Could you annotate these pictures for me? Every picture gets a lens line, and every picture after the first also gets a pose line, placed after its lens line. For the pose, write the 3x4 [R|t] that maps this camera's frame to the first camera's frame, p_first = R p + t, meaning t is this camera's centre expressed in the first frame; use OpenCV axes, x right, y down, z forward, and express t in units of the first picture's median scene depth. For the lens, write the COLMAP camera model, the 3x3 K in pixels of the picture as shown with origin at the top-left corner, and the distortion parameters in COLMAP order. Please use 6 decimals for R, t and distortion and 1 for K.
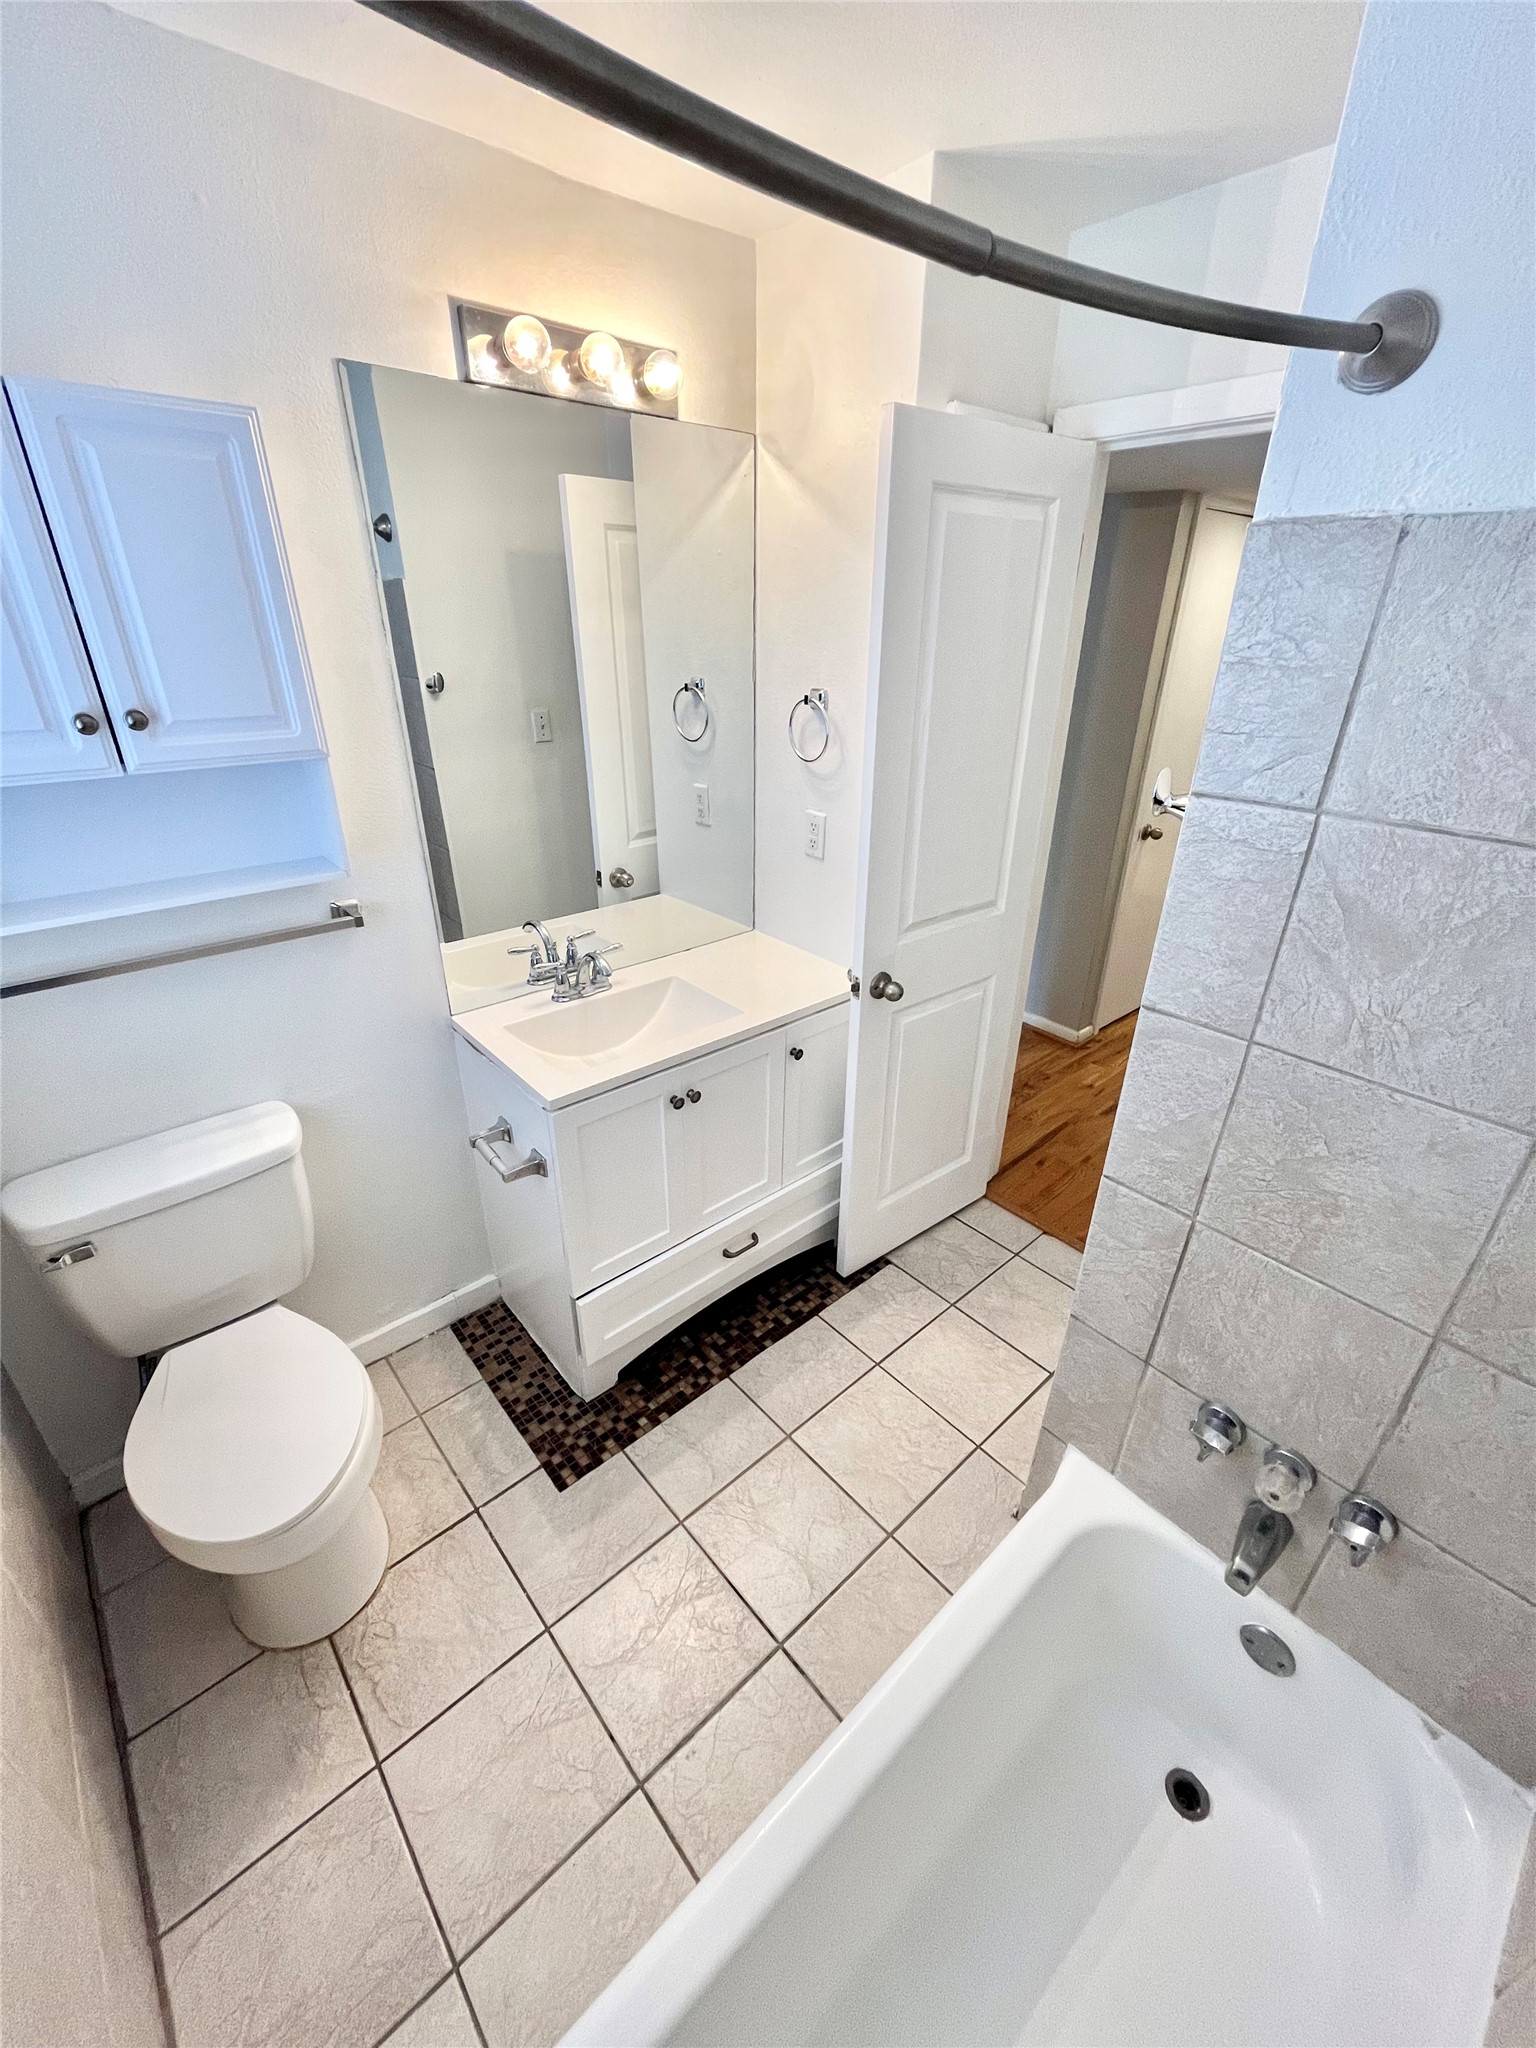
lens RADIAL K [[829.4, 0, 769.7], [0, 829.4, 1022.5], [0, 0, 1]] dist [-0.004748, 0.000146]
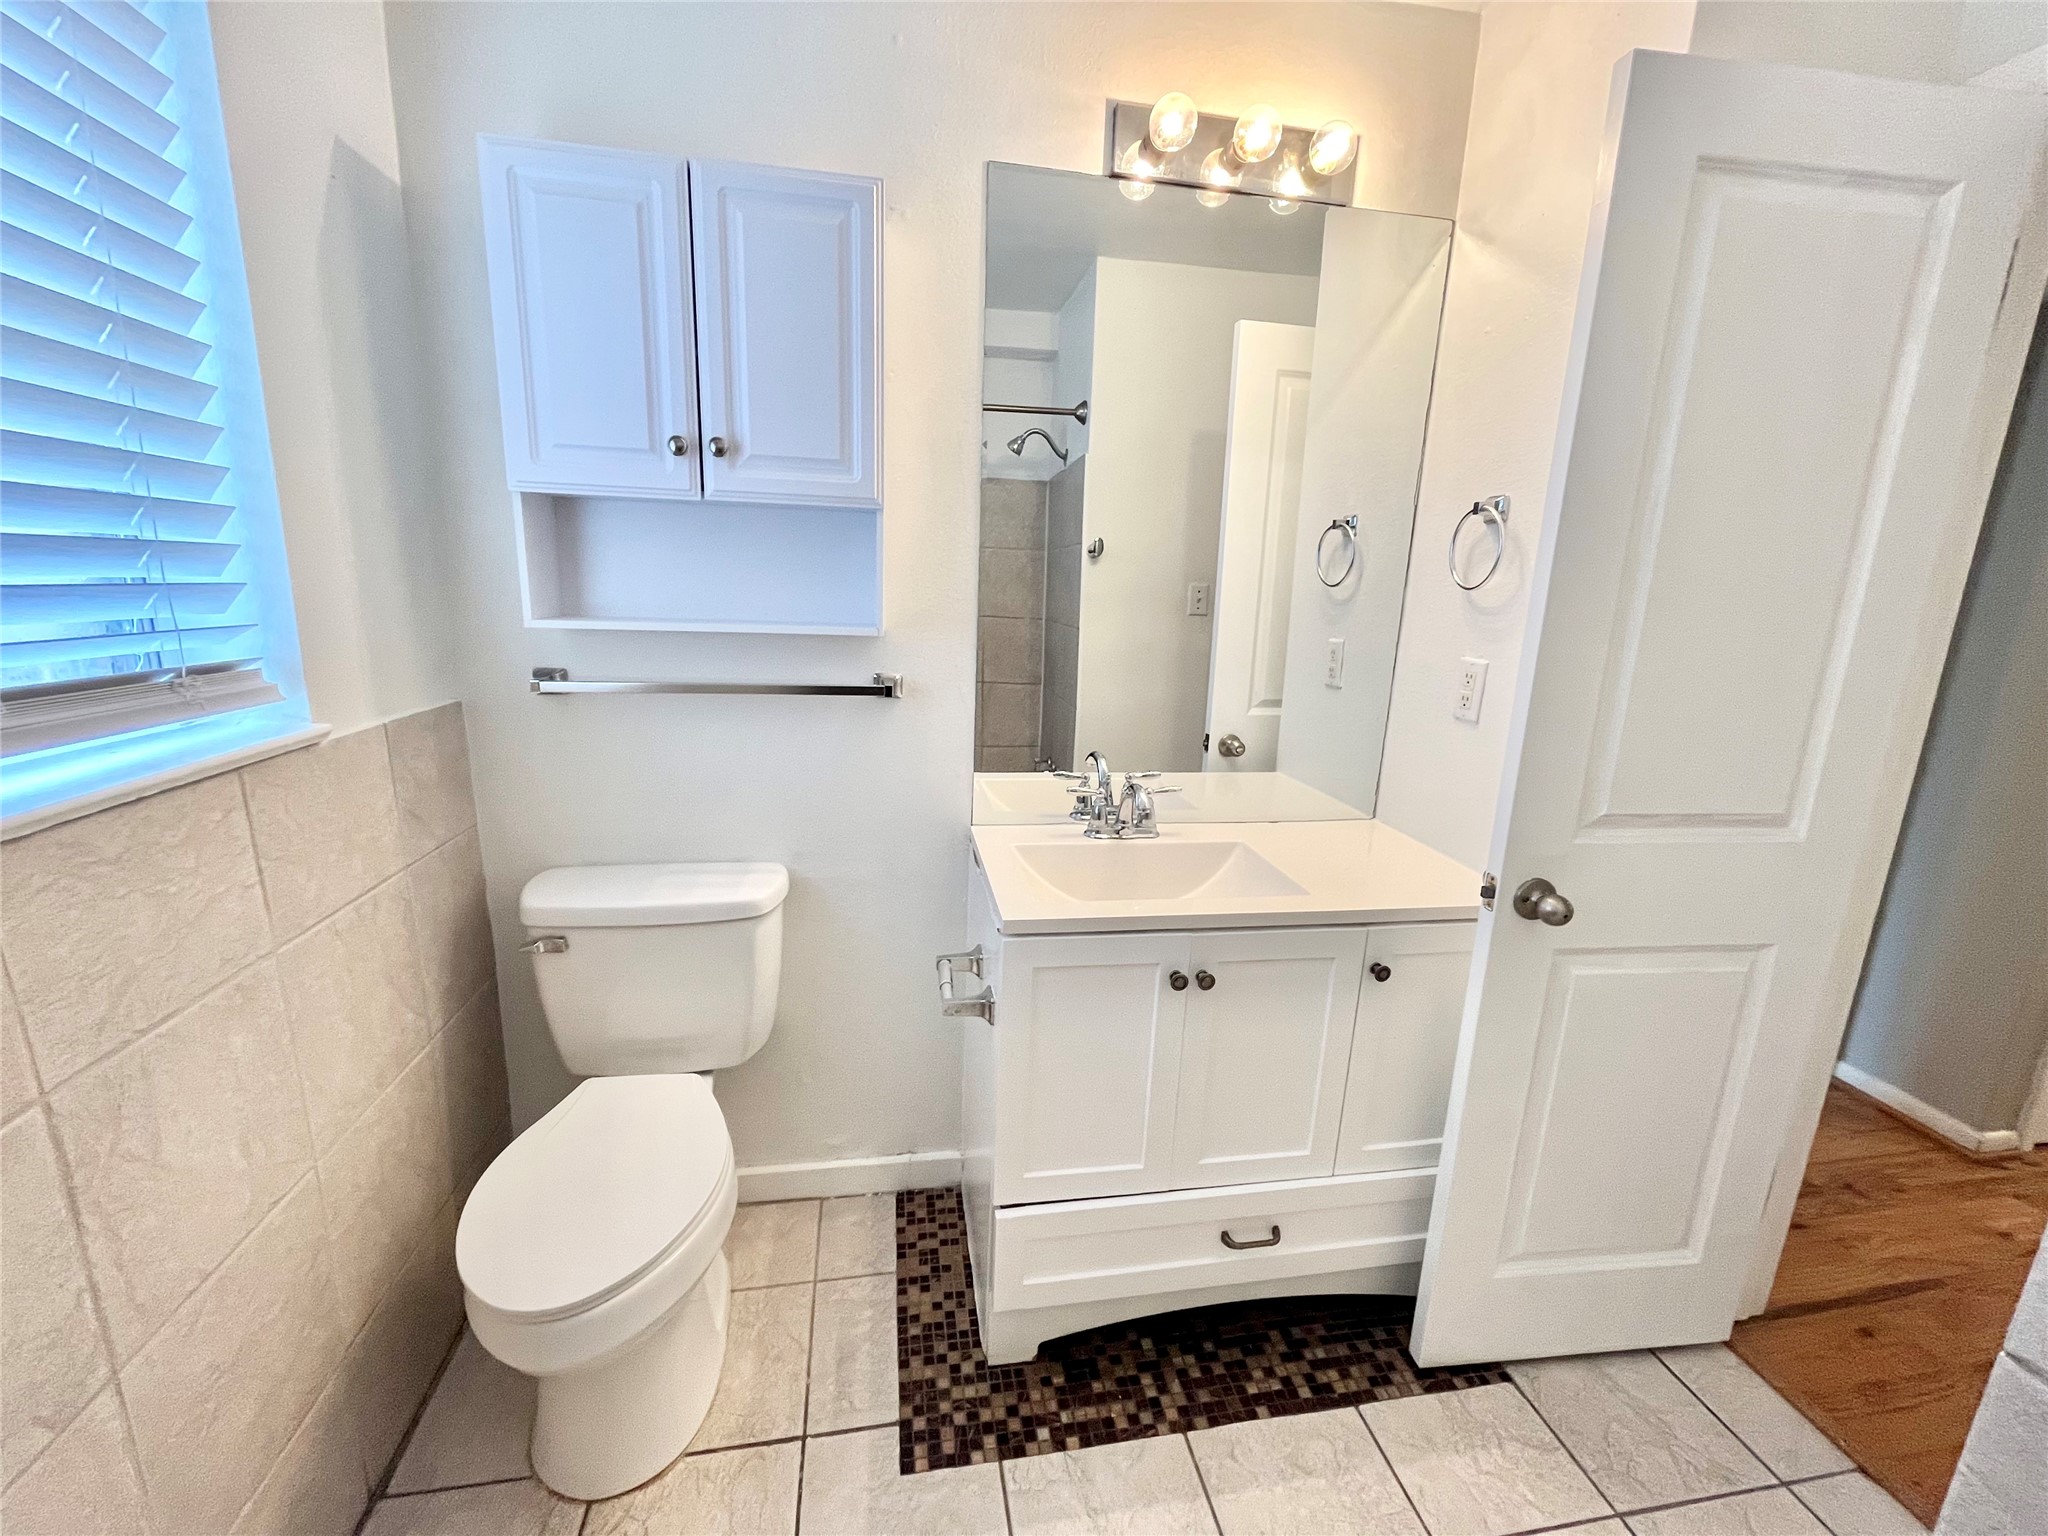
lens RADIAL K [[829.4, 0, 1022.6], [0, 829.4, 763.7], [0, 0, 1]] dist [-0.004748, 0.000146]
pose [[0.851040, 0.134802, -0.507503, 0.104881], [-0.255645, 0.950578, -0.176204, 0.069495], [0.458668, 0.279697, 0.843441, 0.236919]]
